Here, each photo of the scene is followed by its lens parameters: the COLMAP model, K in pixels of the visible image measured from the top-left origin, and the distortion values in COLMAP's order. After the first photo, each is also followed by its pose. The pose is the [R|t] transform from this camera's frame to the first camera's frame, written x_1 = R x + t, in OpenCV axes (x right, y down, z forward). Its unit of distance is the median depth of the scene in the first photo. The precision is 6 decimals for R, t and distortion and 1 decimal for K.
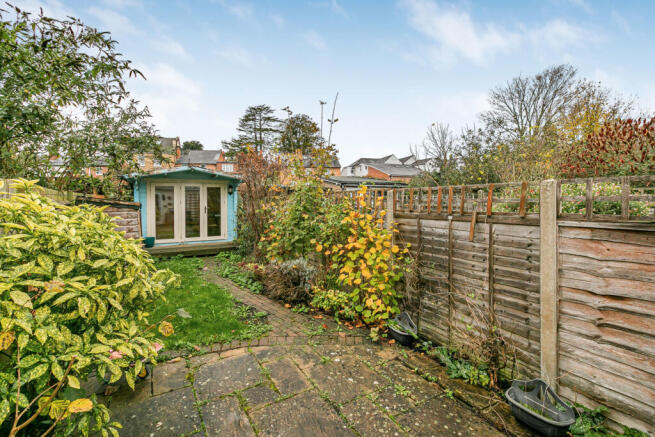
lens RADIAL K [[291.5, 0, 313.7], [0, 291.5, 203.5], [0, 0, 1]] dist [-0.000675, -0.000117]
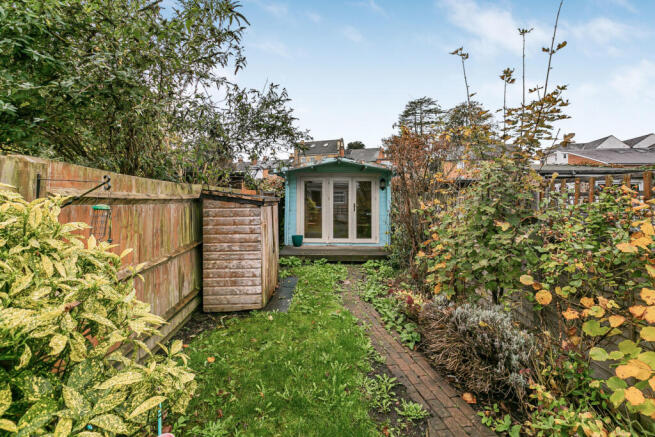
lens RADIAL K [[299.5, 0, 327.2], [0, 299.5, 186.9], [0, 0, 1]] dist [0.000568, 0.000163]
pose [[0.884799, -0.009933, -0.465867, -0.030870], [-0.011919, 0.998963, -0.043935, 0.000799], [0.465820, 0.044426, 0.883764, 0.201961]]
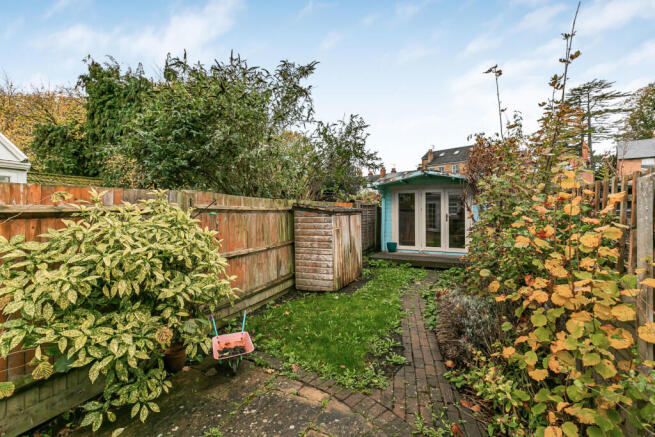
lens RADIAL K [[291.1, 0, 326.4], [0, 291.1, 211.2], [0, 0, 1]] dist [-0.000762, -0.000746]
pose [[0.610198, 0.005674, -0.792229, 0.135065], [-0.006129, 0.999978, 0.002441, 0.001828], [0.792225, 0.003366, 0.610219, 0.190641]]
